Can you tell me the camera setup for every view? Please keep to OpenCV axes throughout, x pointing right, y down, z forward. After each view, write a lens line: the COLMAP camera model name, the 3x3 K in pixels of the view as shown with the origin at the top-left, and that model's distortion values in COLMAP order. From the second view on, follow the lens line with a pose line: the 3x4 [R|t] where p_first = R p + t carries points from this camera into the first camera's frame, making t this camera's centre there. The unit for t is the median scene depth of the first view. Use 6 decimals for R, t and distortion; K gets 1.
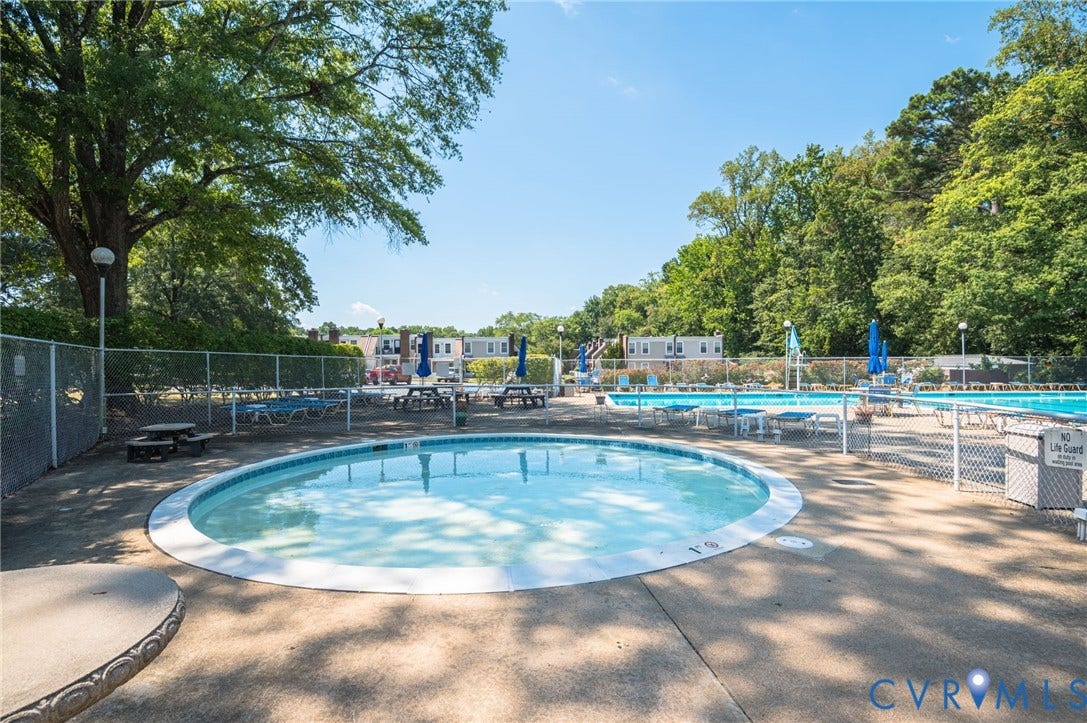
lens RADIAL K [[502.5, 0, 543.6], [0, 502.5, 367.7], [0, 0, 1]] dist [-0.014940, -0.001874]
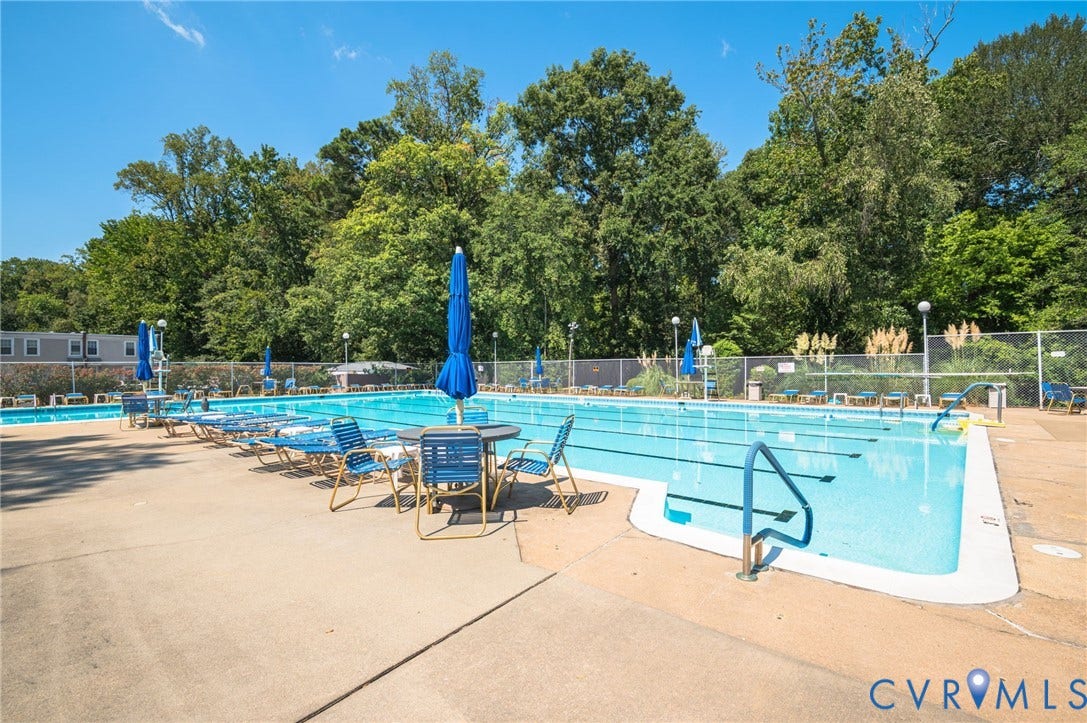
lens RADIAL K [[502.5, 0, 543.1], [0, 502.5, 368.2], [0, 0, 1]] dist [-0.014940, -0.001874]
pose [[0.610229, 0.000909, 0.792225, 0.087149], [0.005539, 0.999970, -0.005414, -0.000333], [-0.792206, 0.007692, 0.610205, -0.026286]]
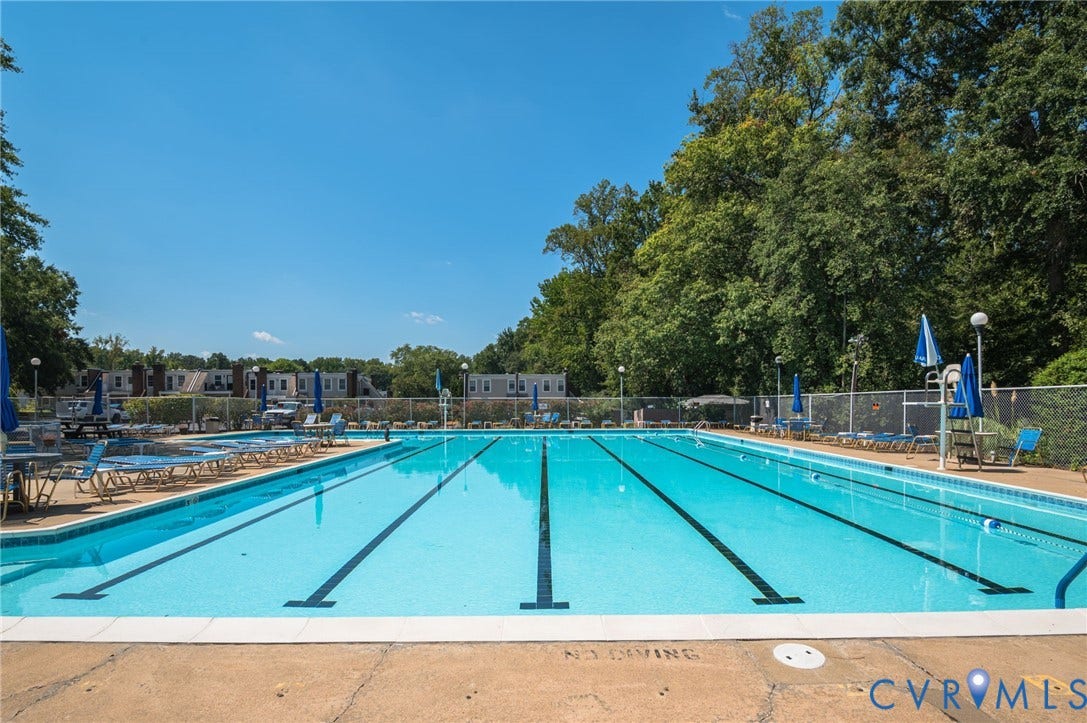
lens RADIAL K [[560.6, 0, 554.7], [0, 560.6, 403.7], [0, 0, 1]] dist [-0.007497, -0.001315]
pose [[0.997171, 0.003158, 0.075102, 0.250234], [-0.002960, 0.999992, -0.002750, -0.001678], [-0.075110, 0.002520, 0.997172, -0.088360]]
